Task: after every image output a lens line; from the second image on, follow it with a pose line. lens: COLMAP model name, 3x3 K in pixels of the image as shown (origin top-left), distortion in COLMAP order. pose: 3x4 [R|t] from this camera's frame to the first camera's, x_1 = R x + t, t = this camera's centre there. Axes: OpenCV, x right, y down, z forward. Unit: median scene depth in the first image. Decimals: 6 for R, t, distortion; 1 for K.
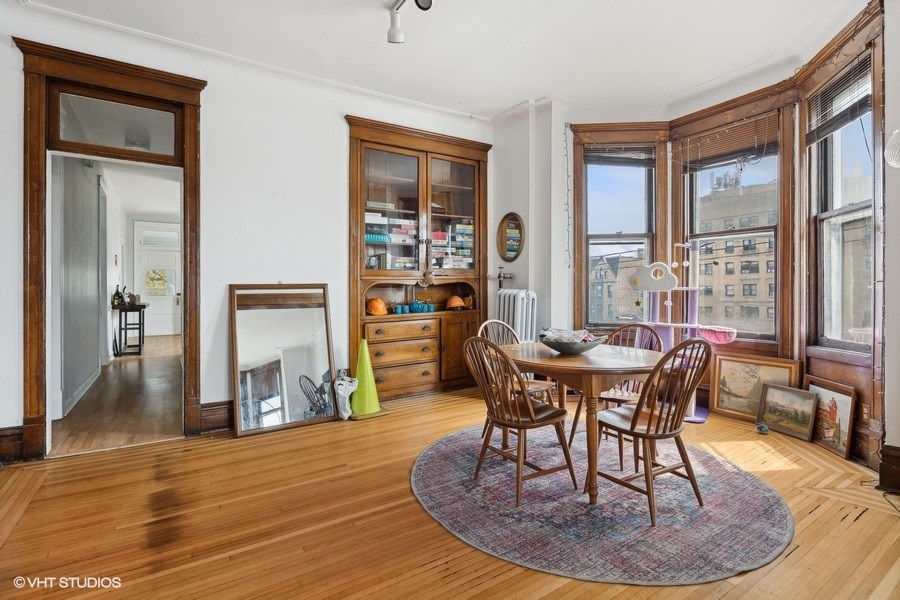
lens RADIAL K [[429.4, 0, 446.7], [0, 429.4, 296.5], [0, 0, 1]] dist [0.001693, -0.000959]
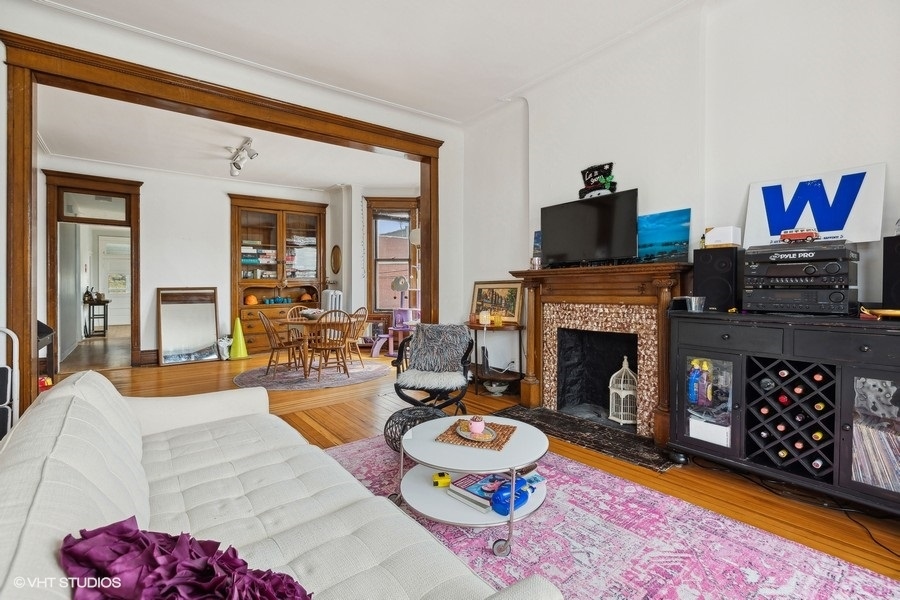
lens RADIAL K [[408.4, 0, 447.3], [0, 408.4, 295.1], [0, 0, 1]] dist [-0.000881, 0.000509]
pose [[0.996543, -0.001682, 0.083064, 0.493081], [0.001522, 0.999997, 0.001989, 0.001539], [-0.083067, -0.001856, 0.996542, -0.715215]]
